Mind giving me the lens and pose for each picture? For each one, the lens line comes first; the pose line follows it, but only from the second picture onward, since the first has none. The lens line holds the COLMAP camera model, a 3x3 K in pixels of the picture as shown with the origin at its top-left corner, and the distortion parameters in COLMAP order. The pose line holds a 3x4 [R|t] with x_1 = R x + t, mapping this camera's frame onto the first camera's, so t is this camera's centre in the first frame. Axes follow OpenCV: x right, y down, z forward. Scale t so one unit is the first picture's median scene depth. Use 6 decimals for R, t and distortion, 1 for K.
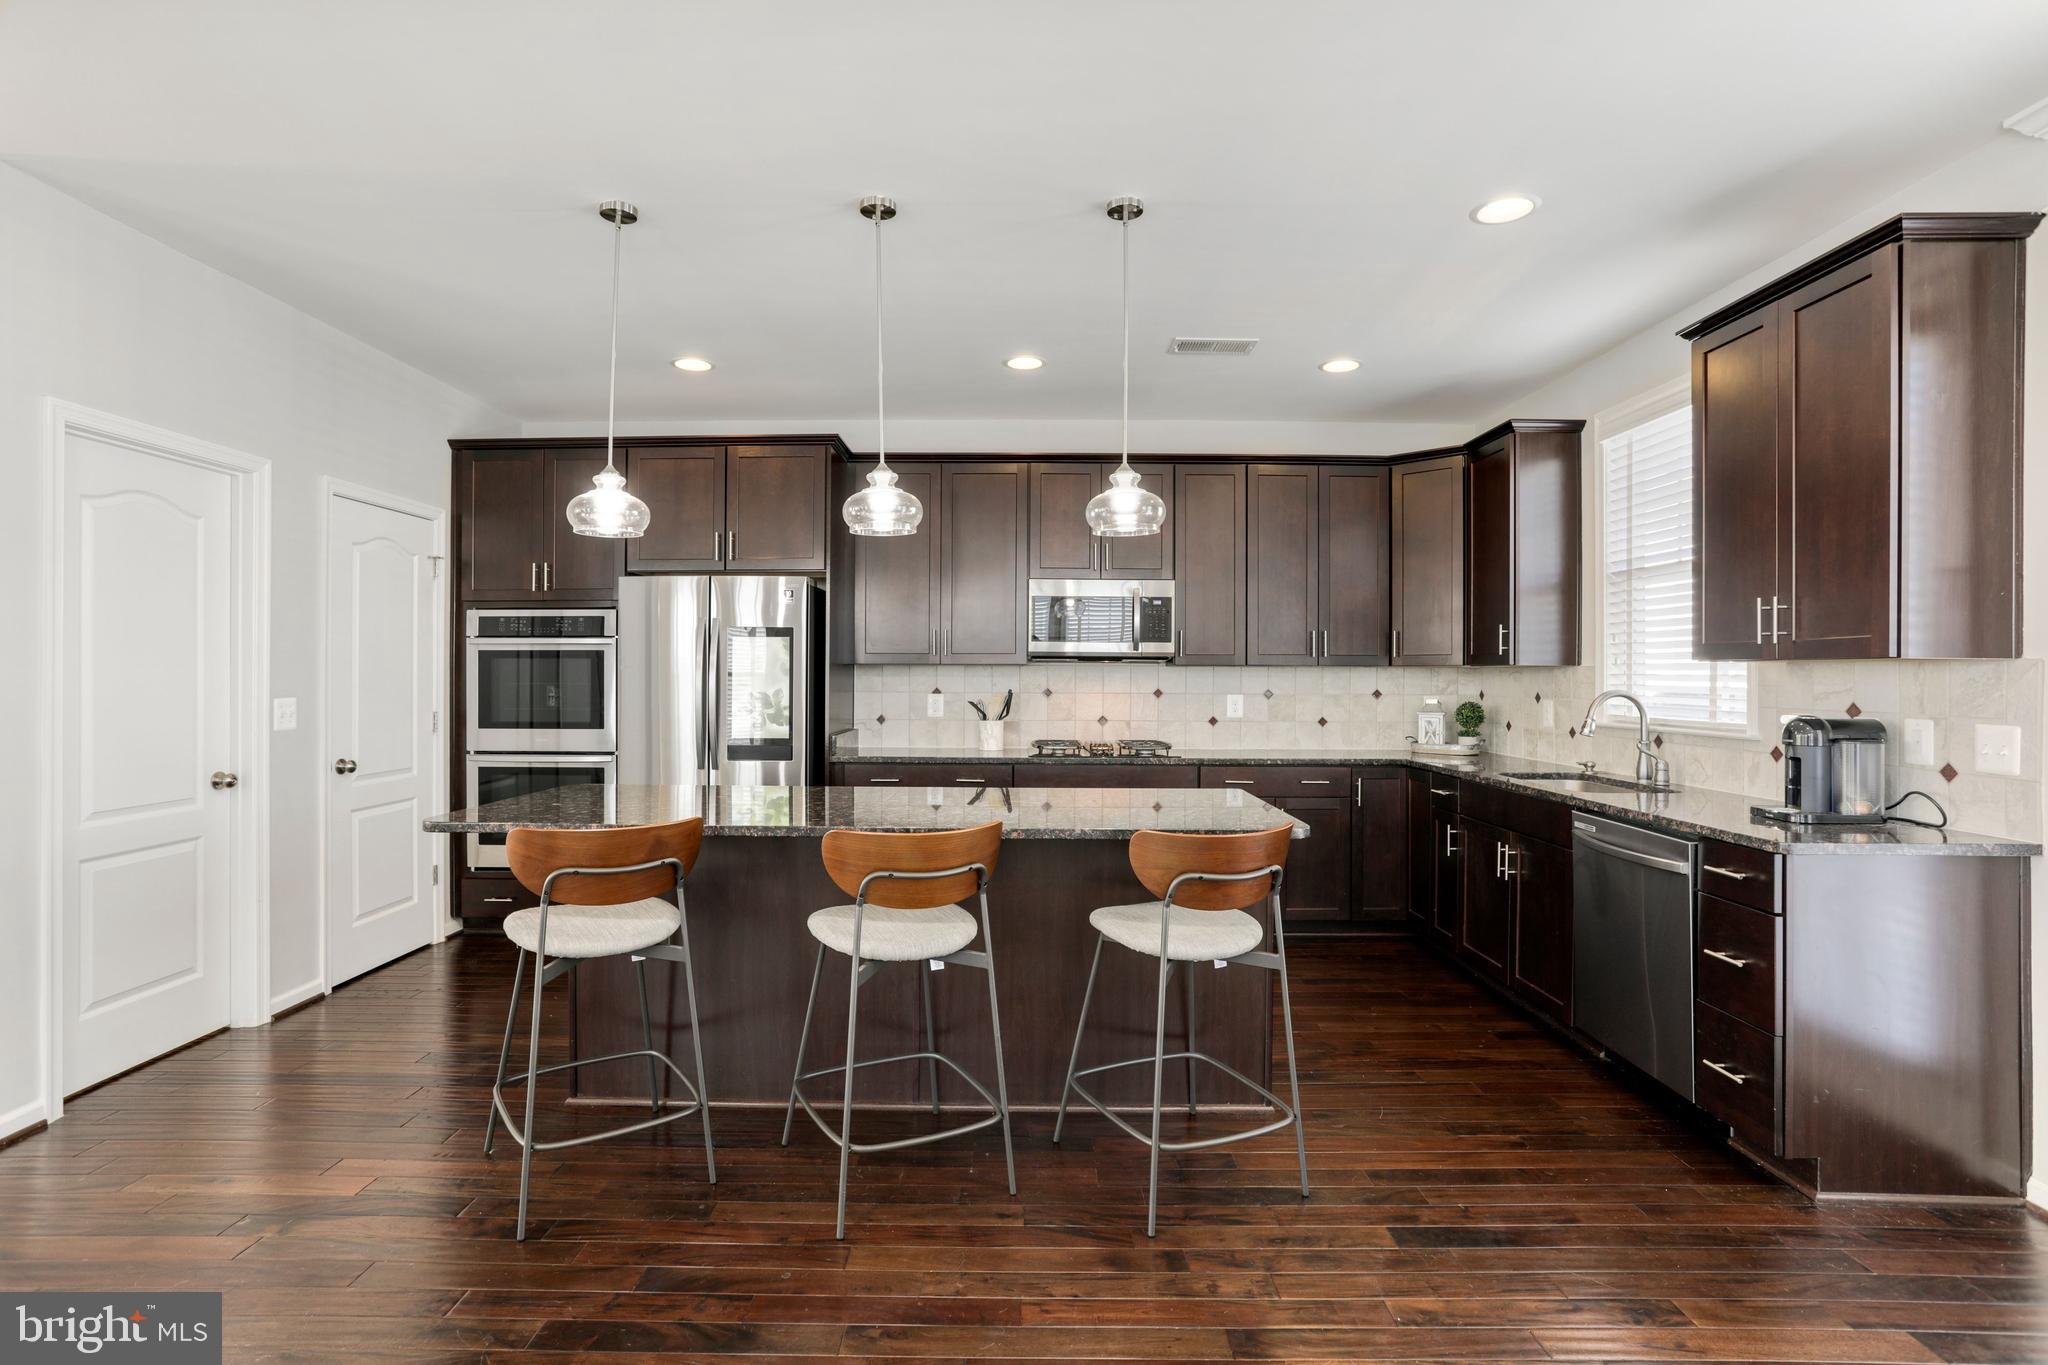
lens RADIAL K [[966.8, 0, 1024.0], [0, 966.8, 682.5], [0, 0, 1]] dist [-0.035513, 0.018063]
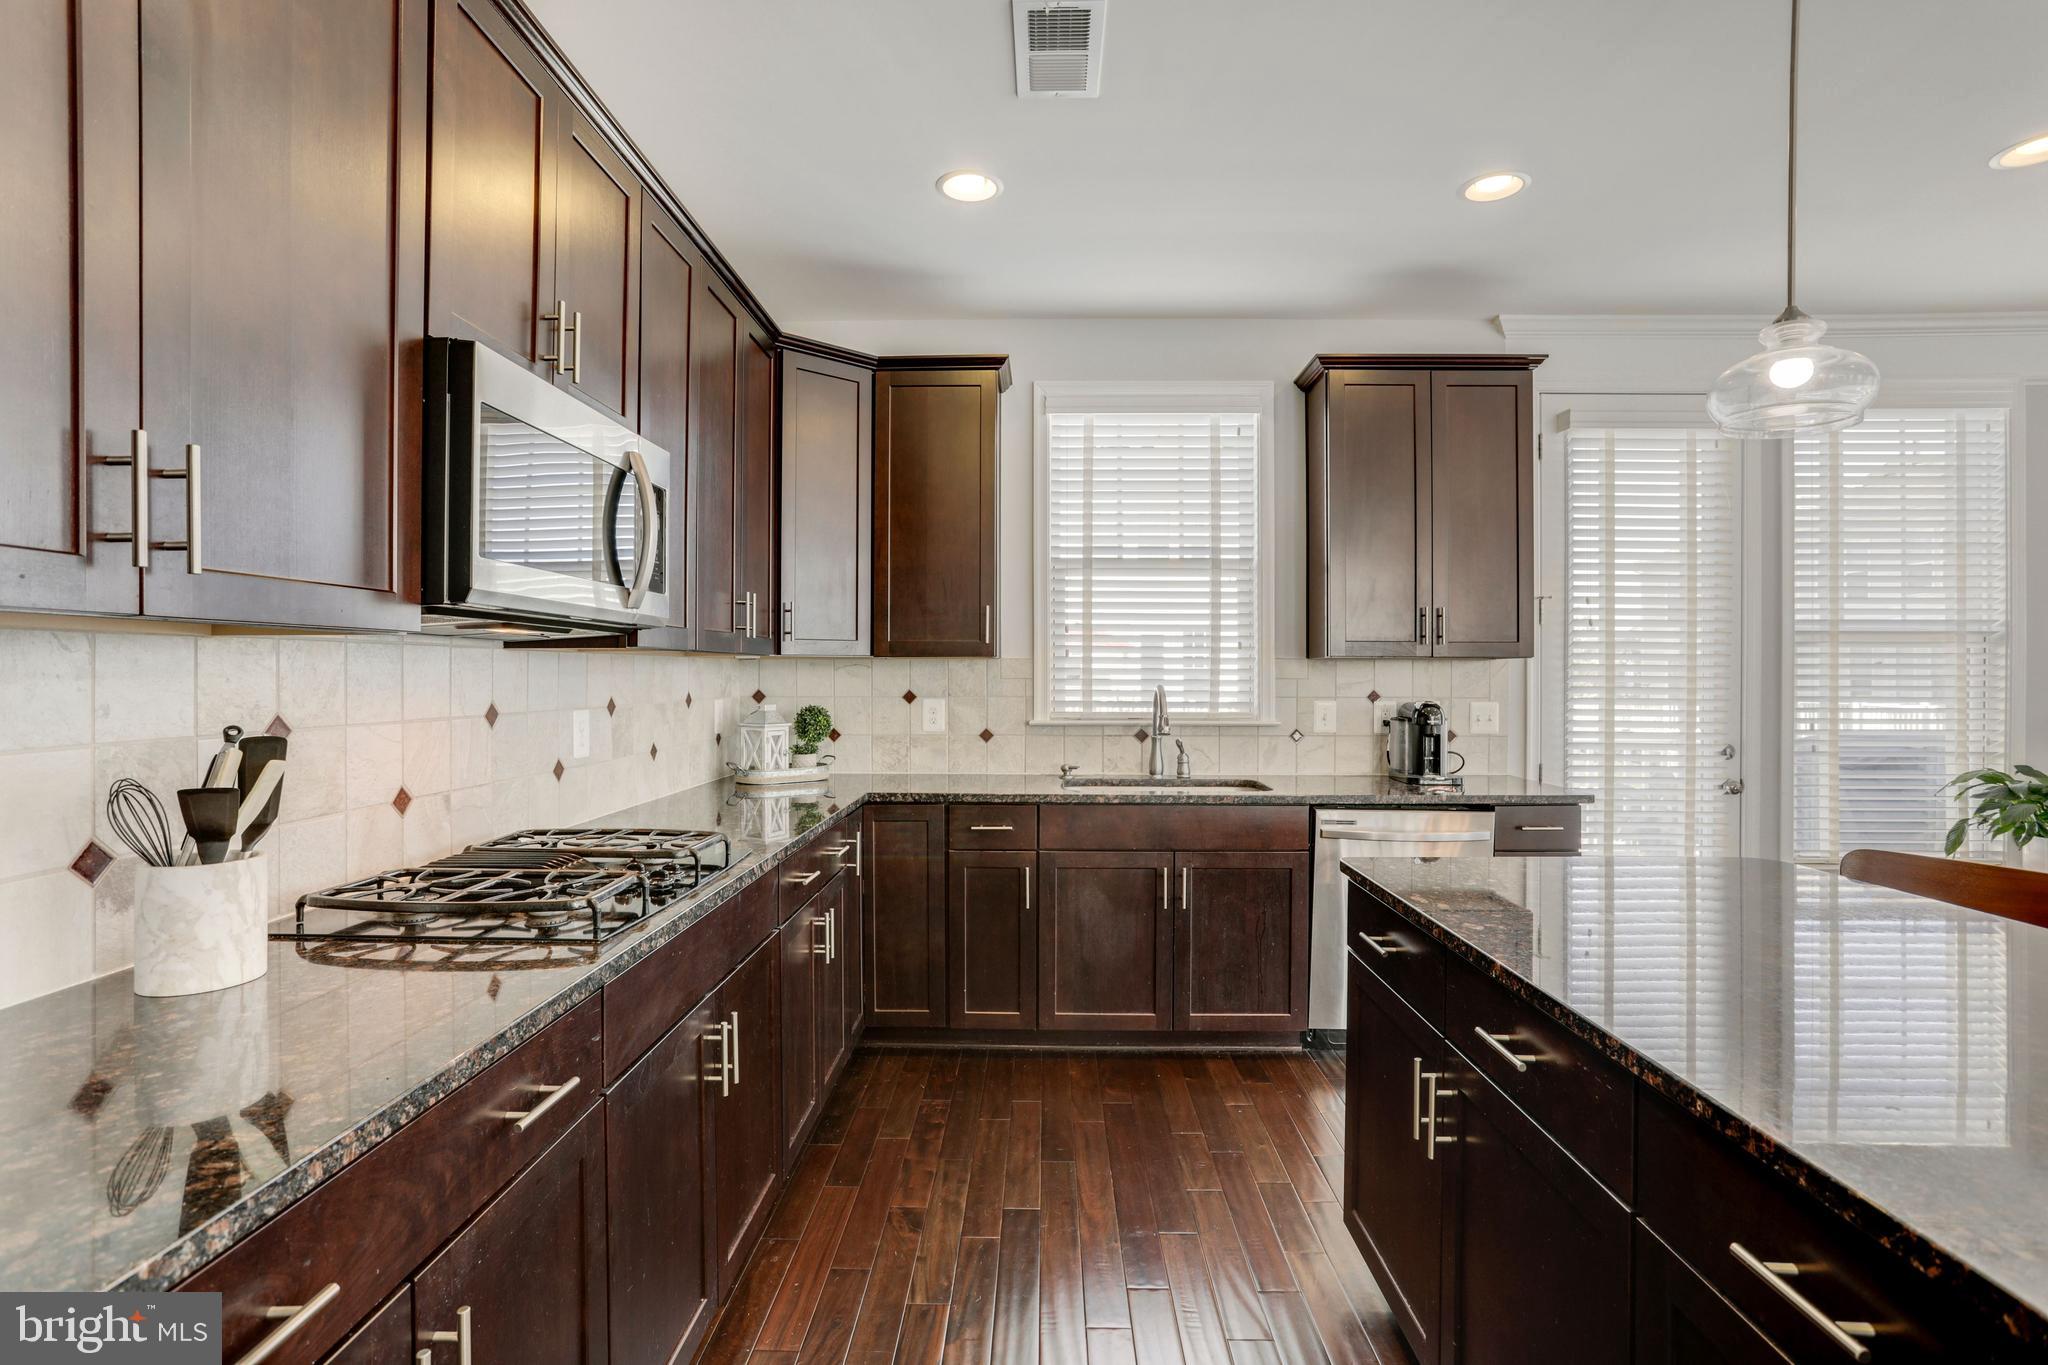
lens RADIAL K [[966.8, 0, 1024.0], [0, 966.8, 682.5], [0, 0, 1]] dist [-0.035513, 0.018063]
pose [[0.019111, -0.012650, 0.999737, -0.306897], [0.007271, 0.999895, 0.012513, -0.006471], [-0.999791, 0.007030, 0.019201, 0.958823]]
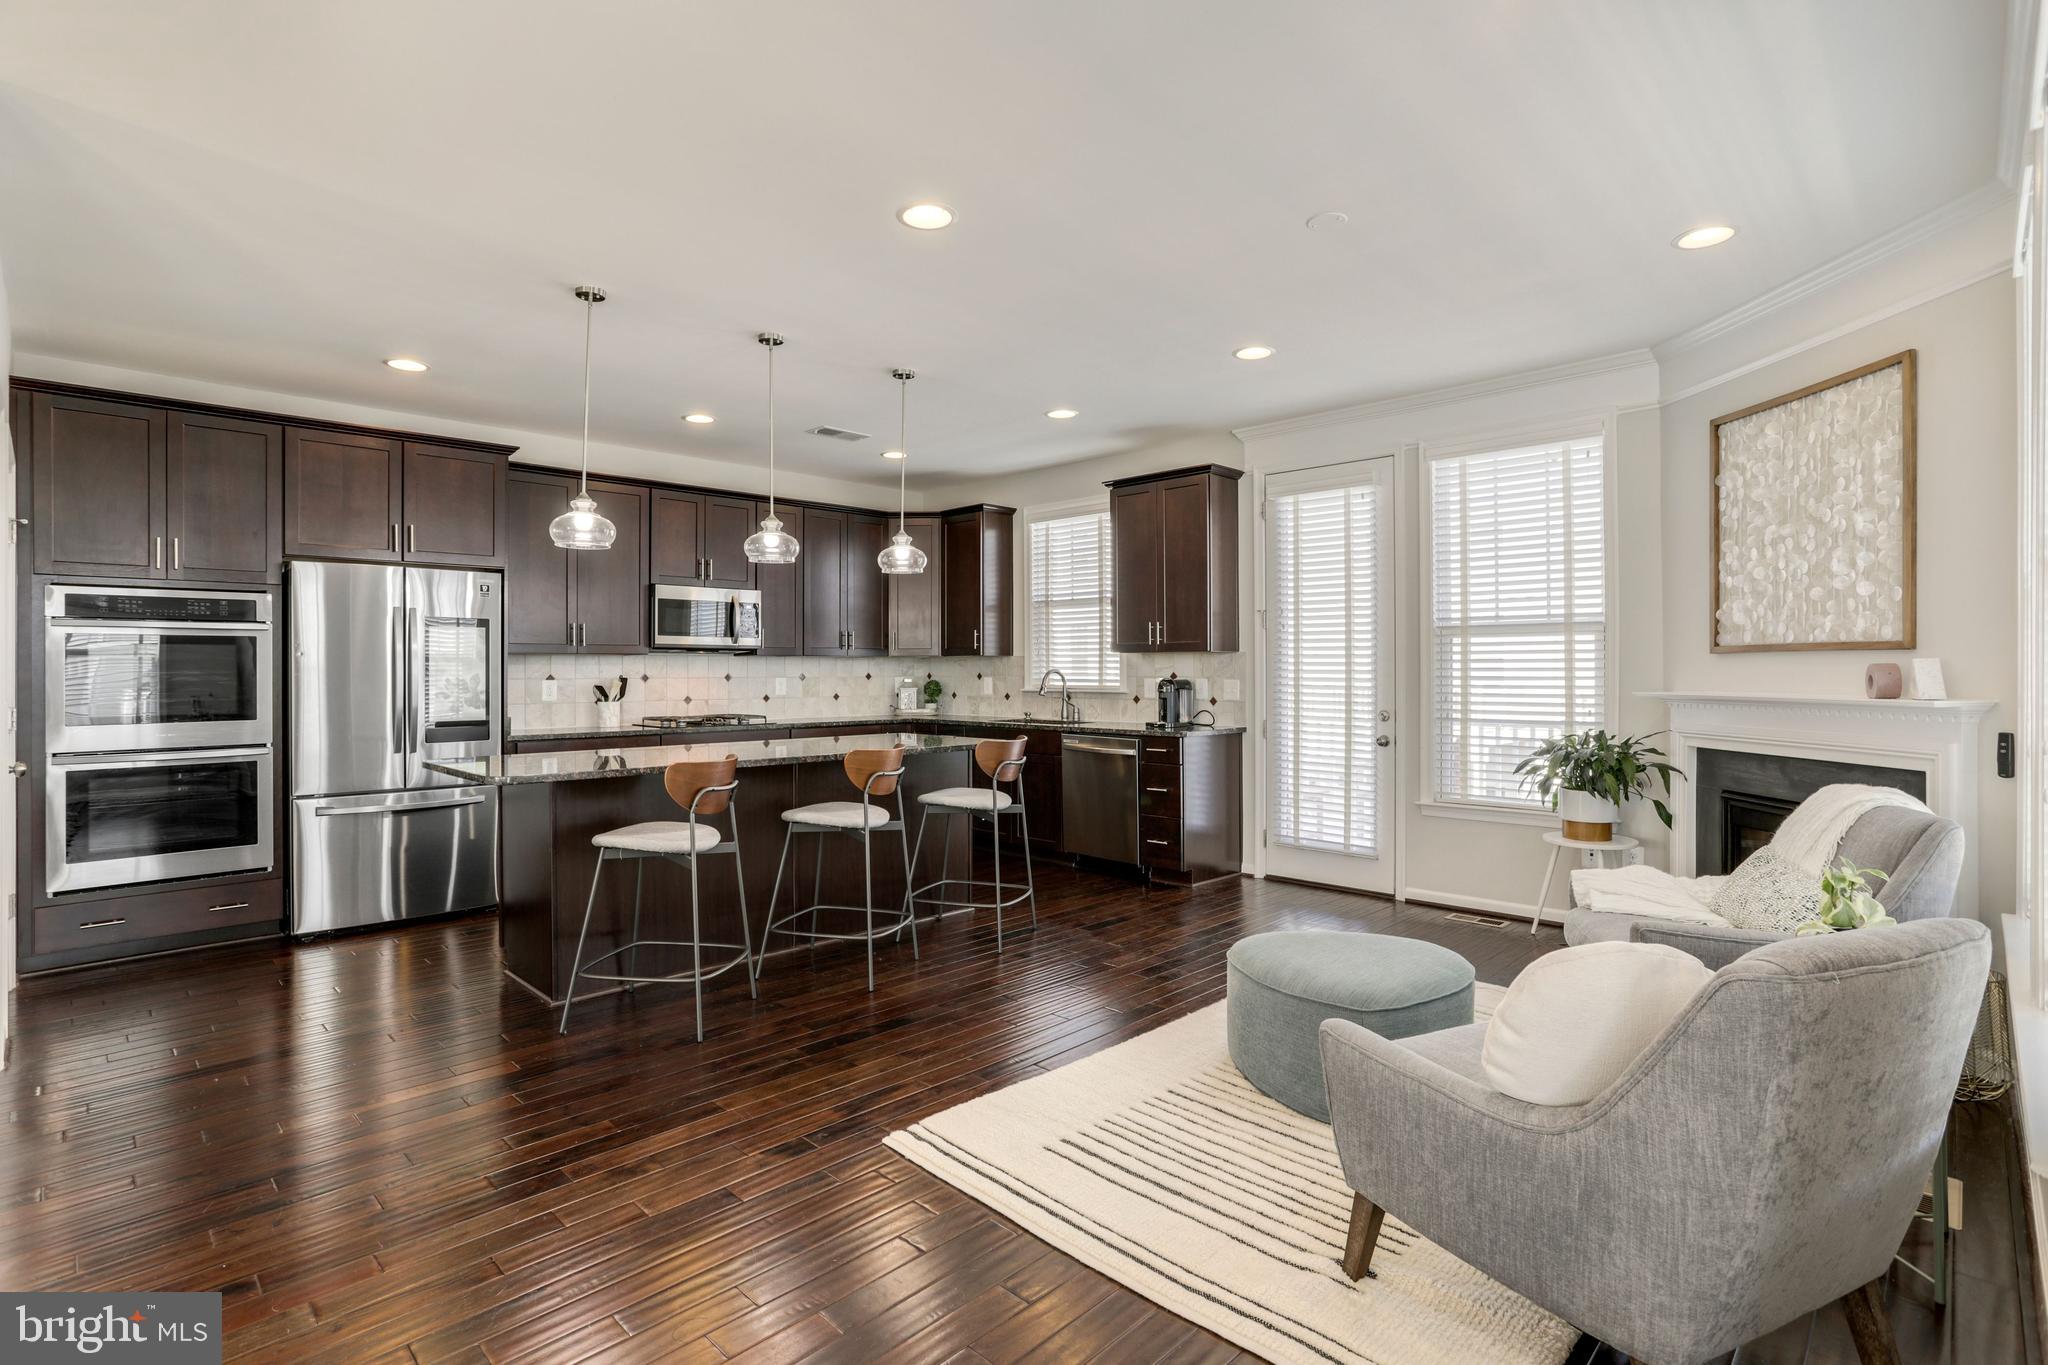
lens RADIAL K [[990.0, 0, 1015.1], [0, 990.0, 664.2], [0, 0, 1]] dist [-0.066819, 0.041566]
pose [[0.703478, -0.002465, 0.710713, -0.627188], [0.011956, 0.999894, -0.008366, 0.011468], [-0.710617, 0.014382, 0.703433, -0.202533]]
